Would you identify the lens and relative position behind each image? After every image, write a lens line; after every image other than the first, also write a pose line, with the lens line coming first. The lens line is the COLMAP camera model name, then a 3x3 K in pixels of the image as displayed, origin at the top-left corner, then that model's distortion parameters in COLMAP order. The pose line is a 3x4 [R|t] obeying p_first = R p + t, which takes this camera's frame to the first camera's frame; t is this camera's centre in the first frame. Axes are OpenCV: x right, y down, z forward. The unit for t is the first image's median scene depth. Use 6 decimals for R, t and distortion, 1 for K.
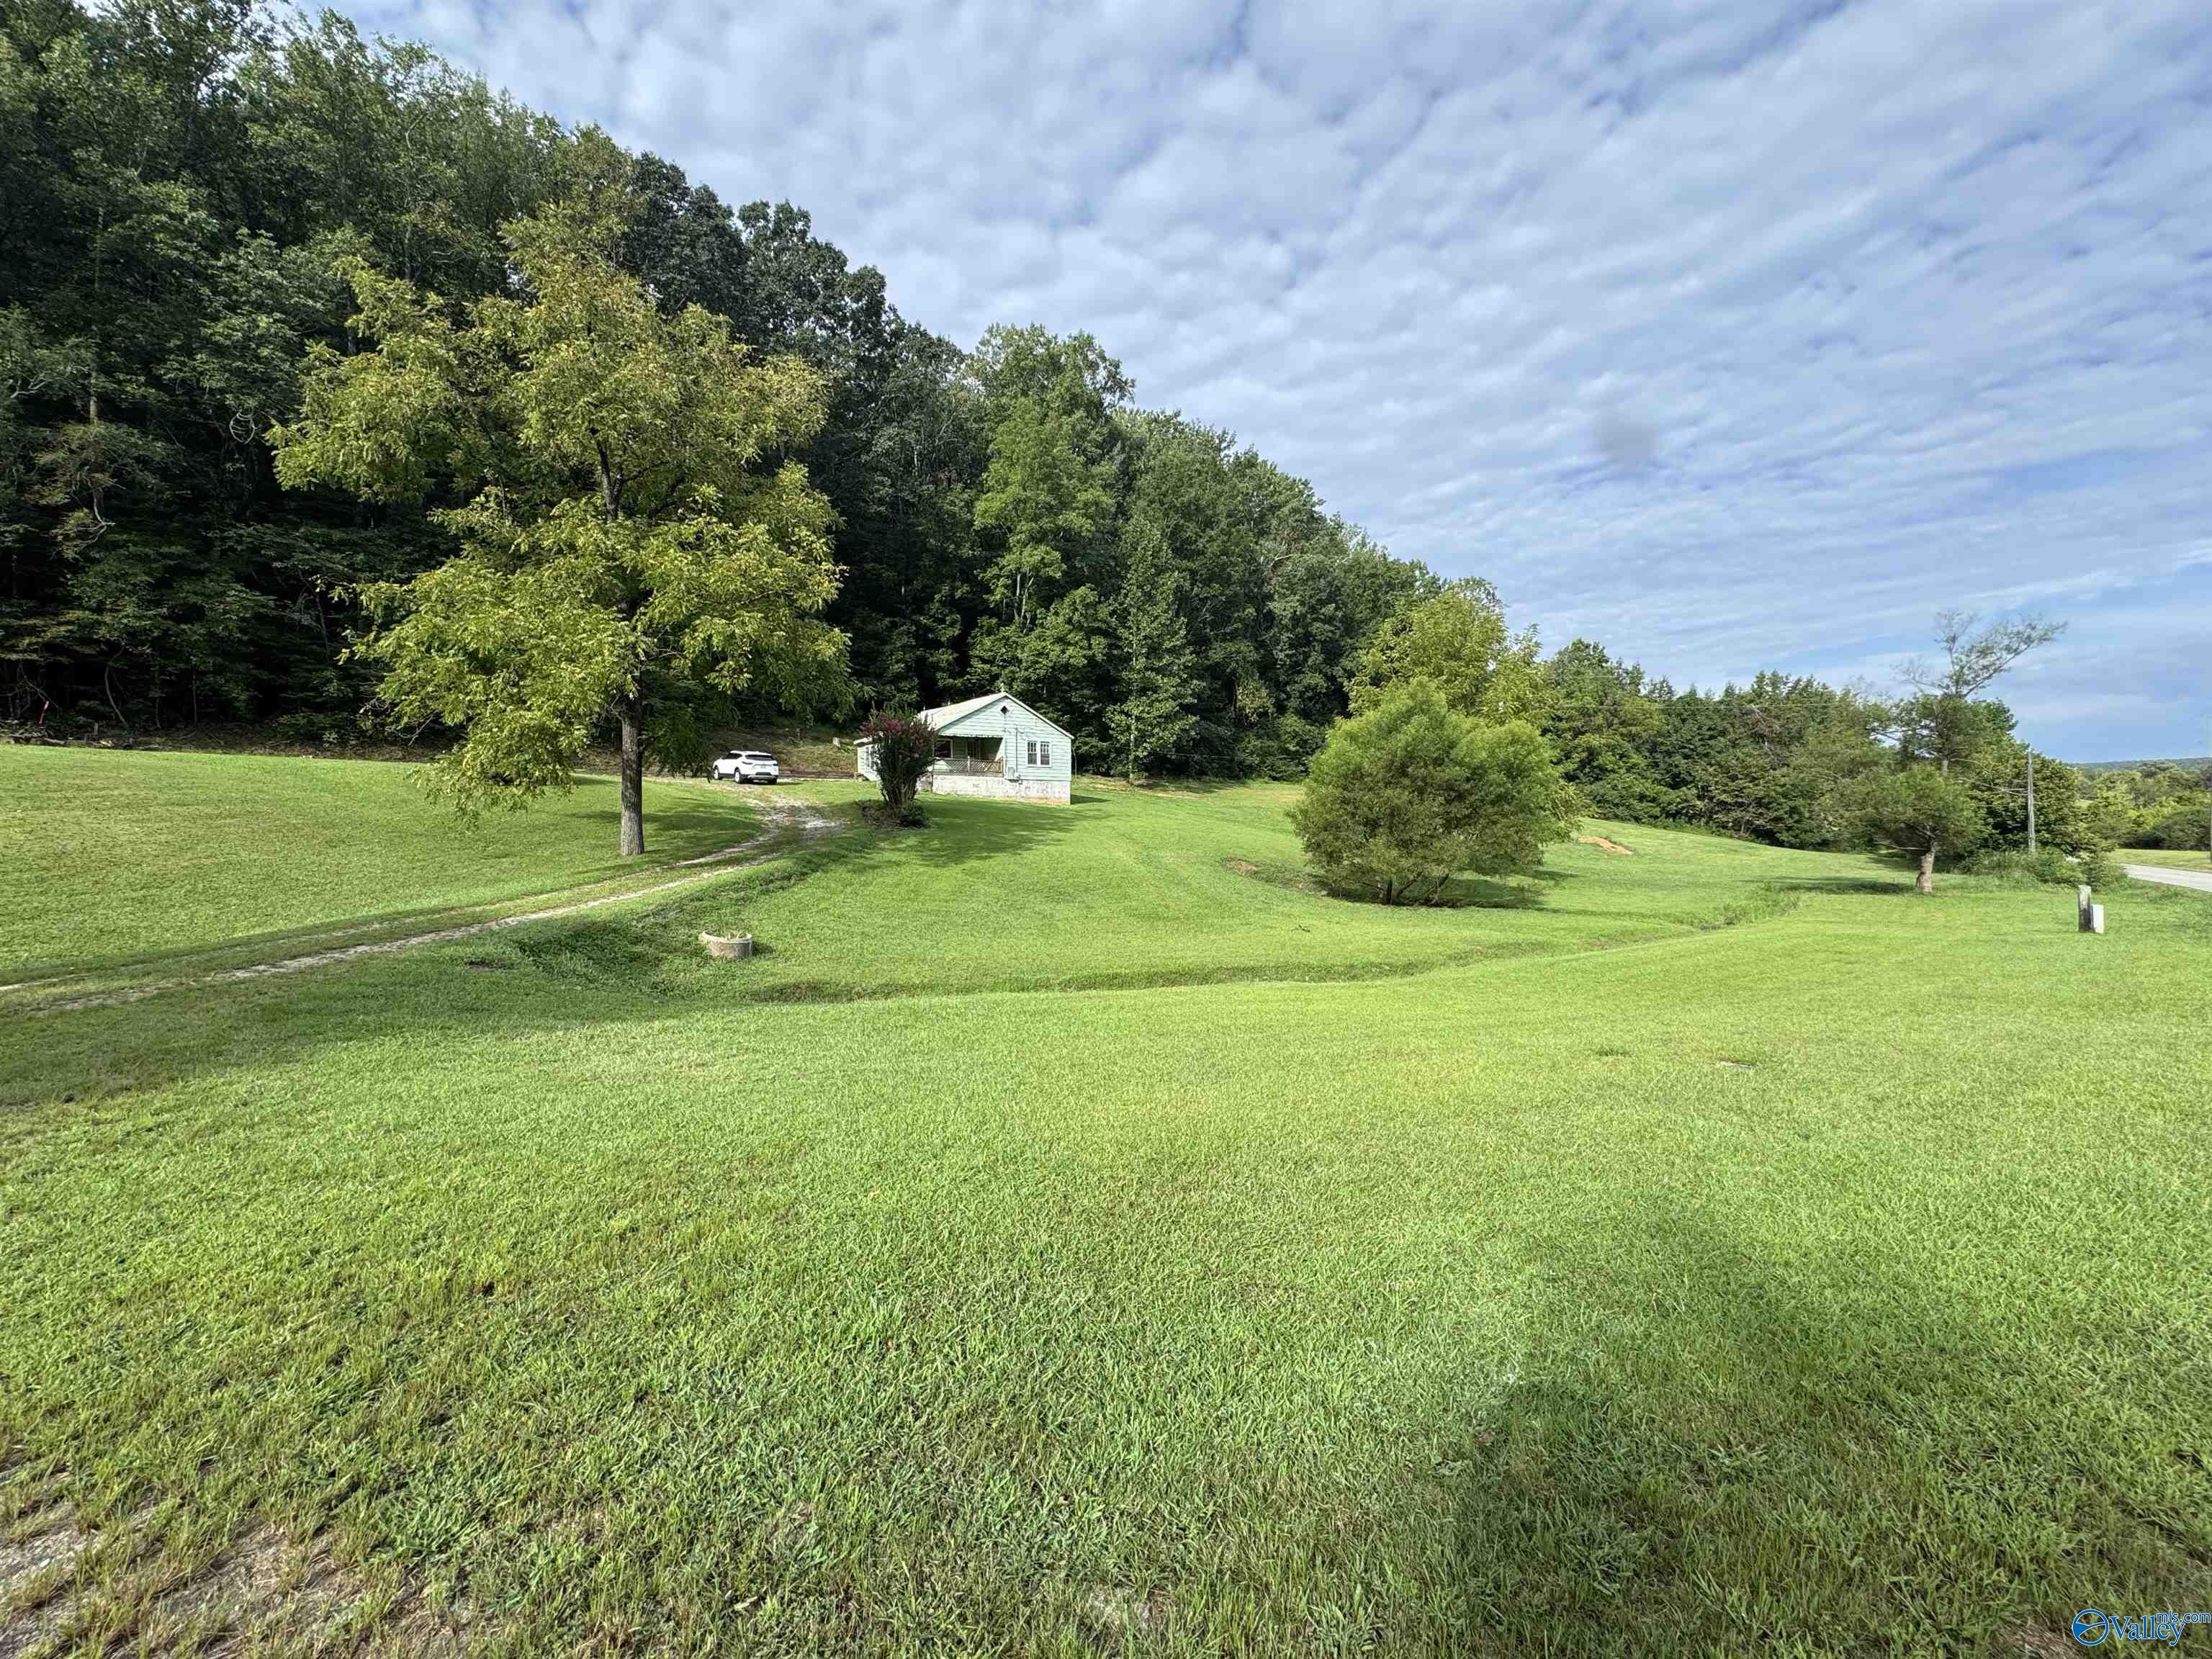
lens RADIAL K [[877.1, 0, 1106.8], [0, 877.1, 827.4], [0, 0, 1]] dist [-0.000141, -0.005285]
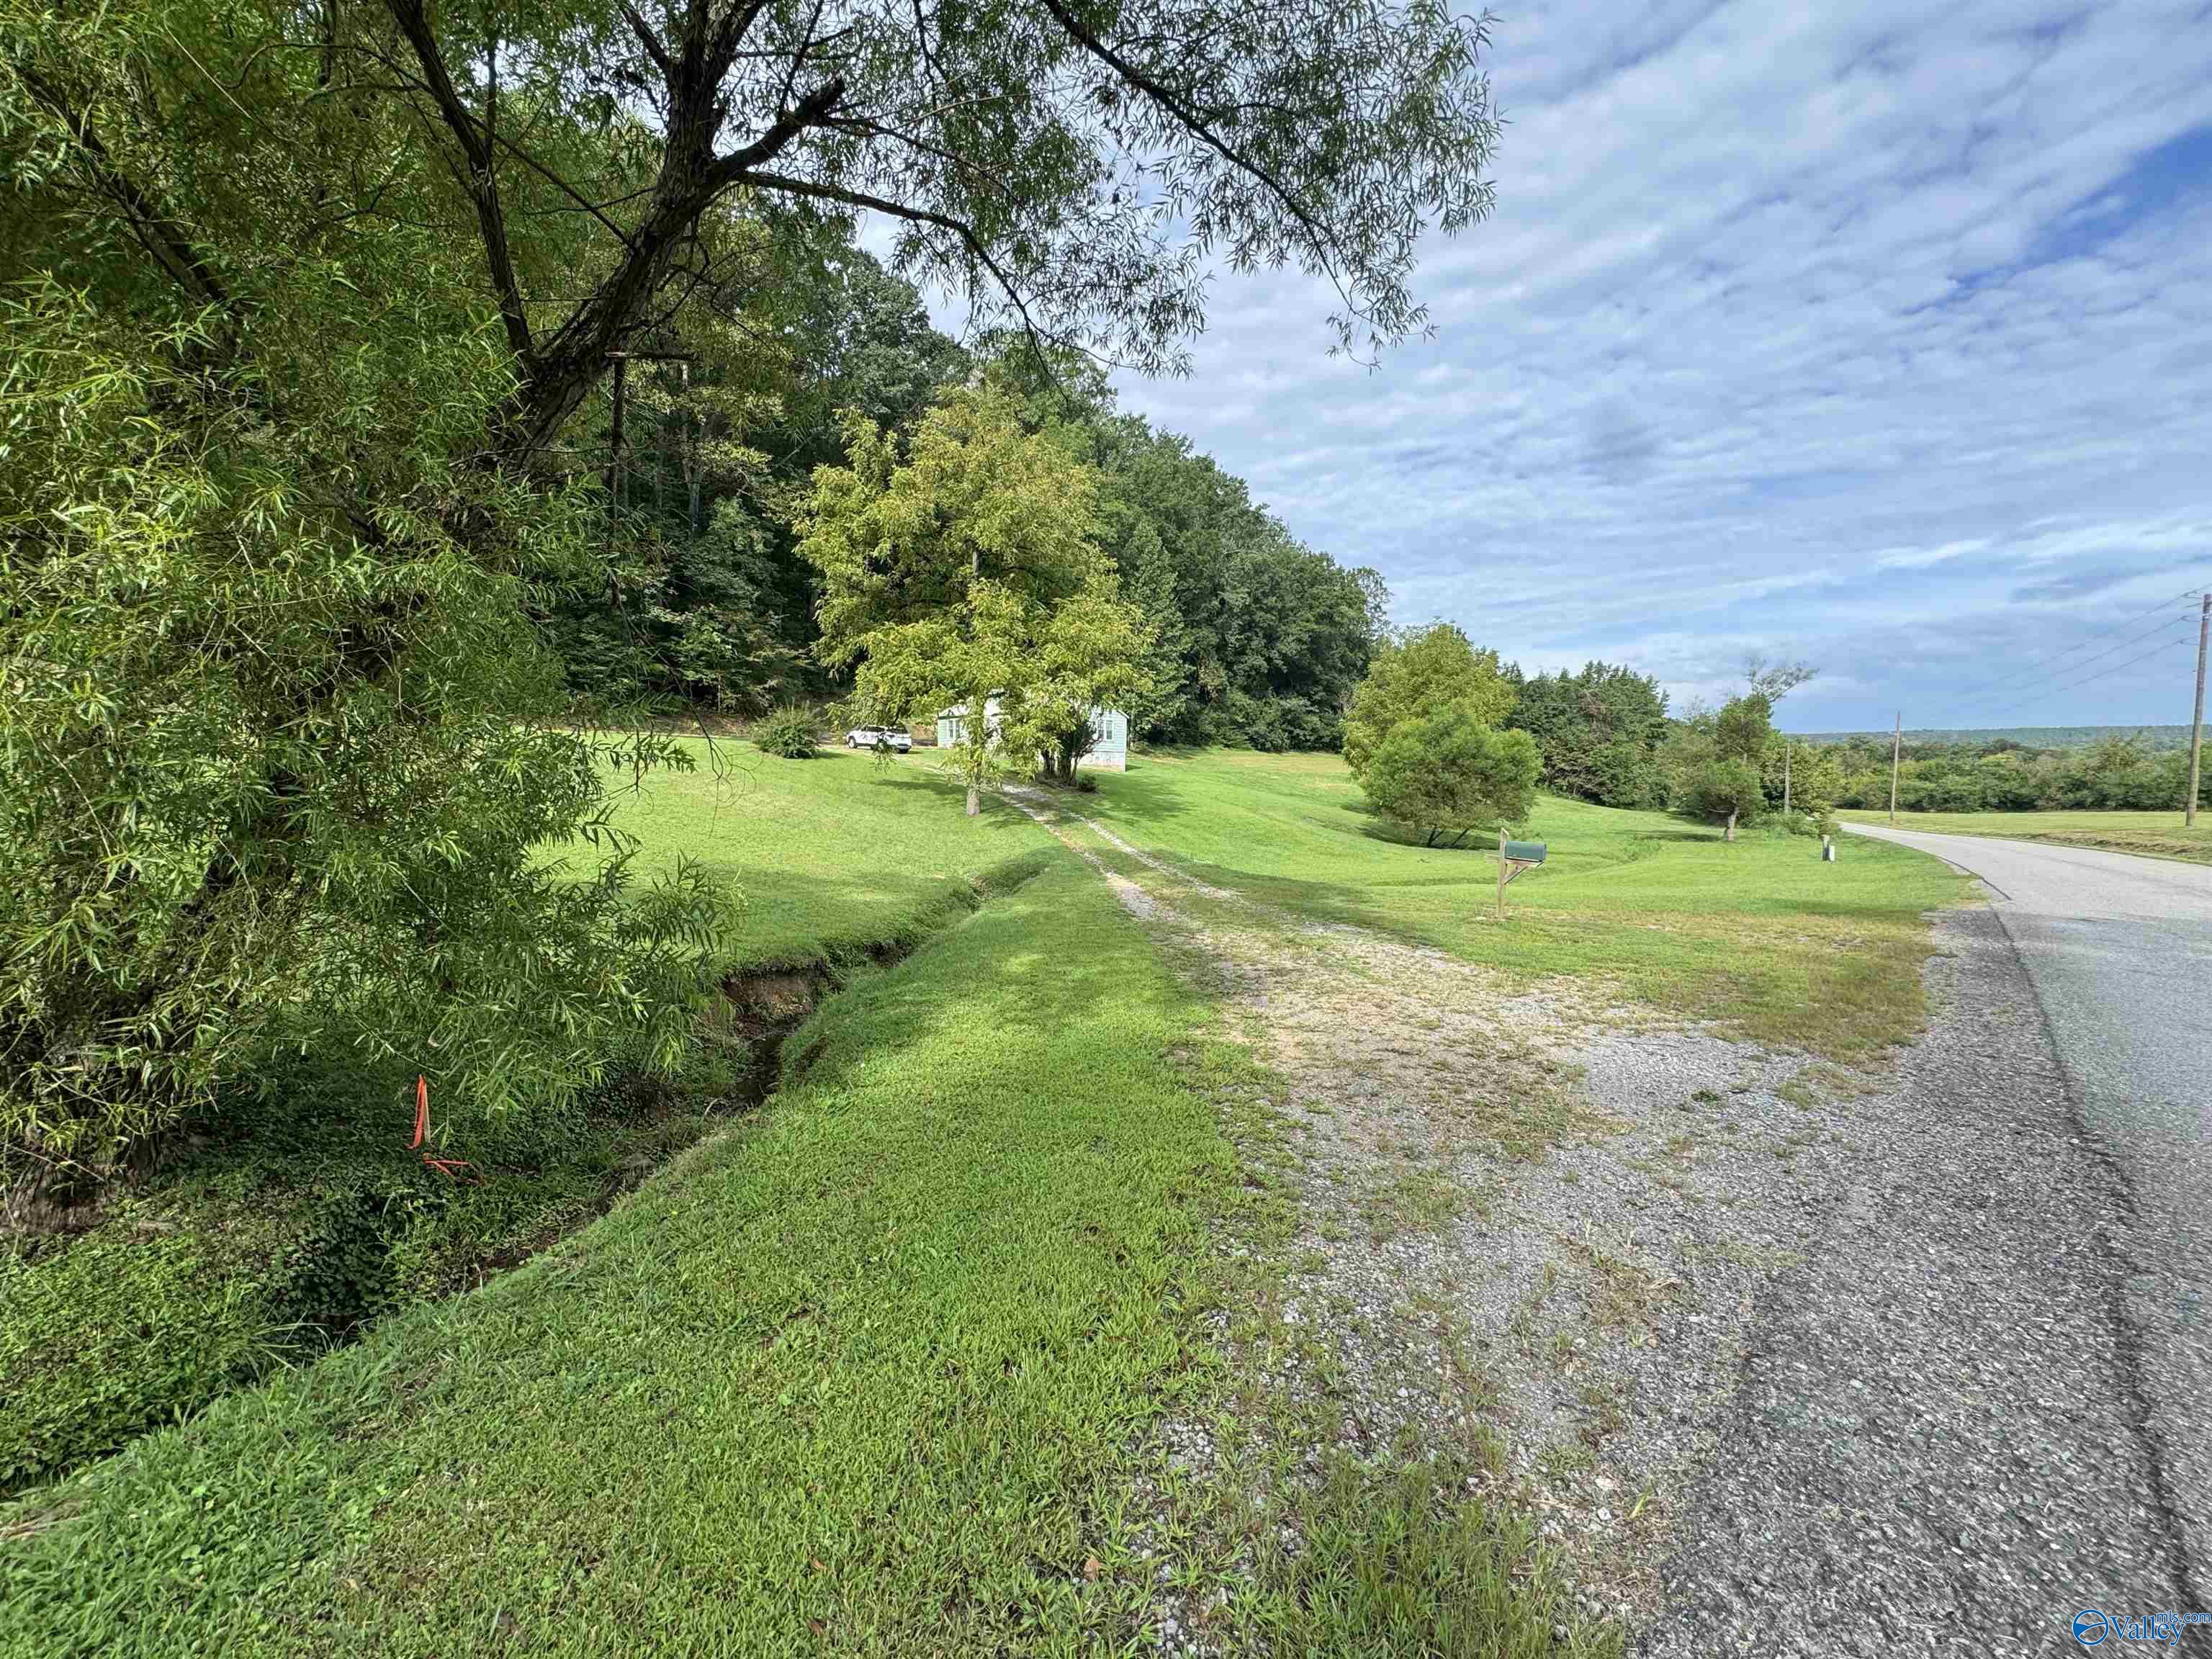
lens RADIAL K [[881.4, 0, 1090.2], [0, 881.4, 814.6], [0, 0, 1]] dist [-0.021320, -0.009743]
pose [[0.988090, 0.004783, 0.153805, -0.173791], [-0.010770, 0.999215, 0.038116, -0.006911], [-0.153502, -0.039319, 0.987366, -0.138665]]
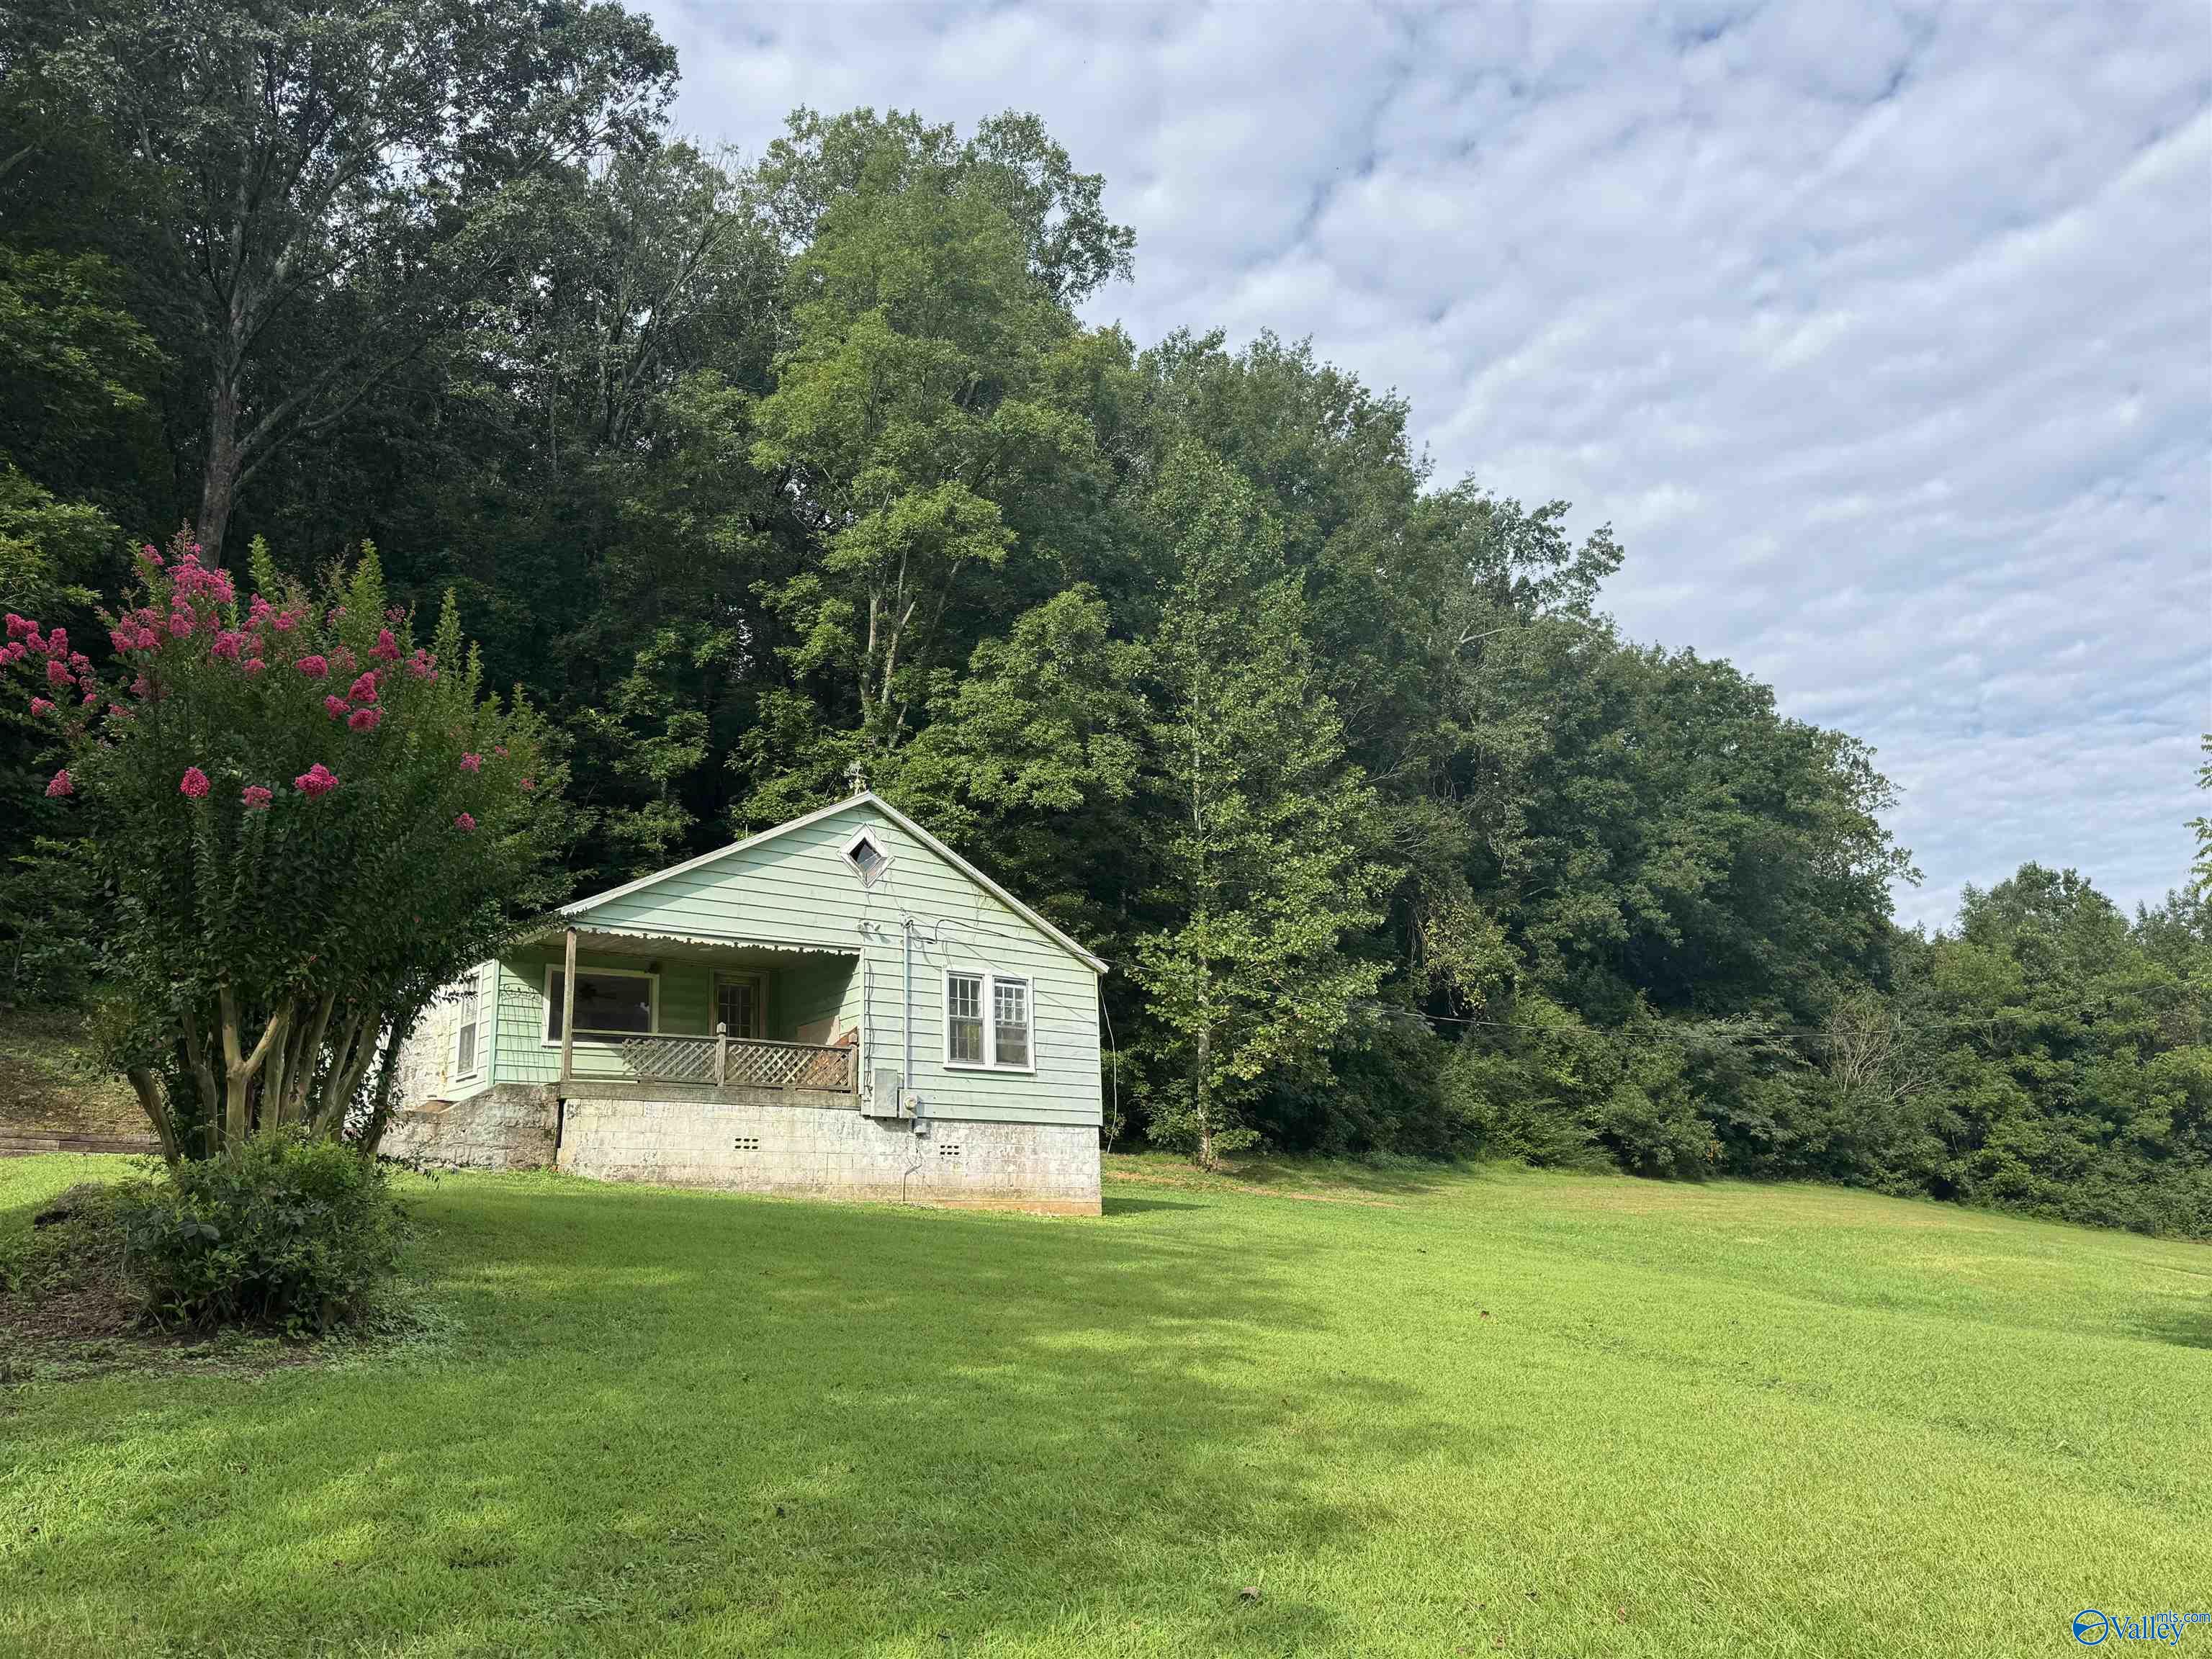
lens RADIAL K [[1633.7, 0, 1104.1], [0, 1633.7, 838.0], [0, 0, 1]] dist [0.138564, -0.230346]
pose [[0.997023, -0.014683, 0.075699, -0.047626], [0.035032, 0.960792, -0.275049, 0.000747], [-0.068692, 0.276882, 0.958446, 0.299784]]
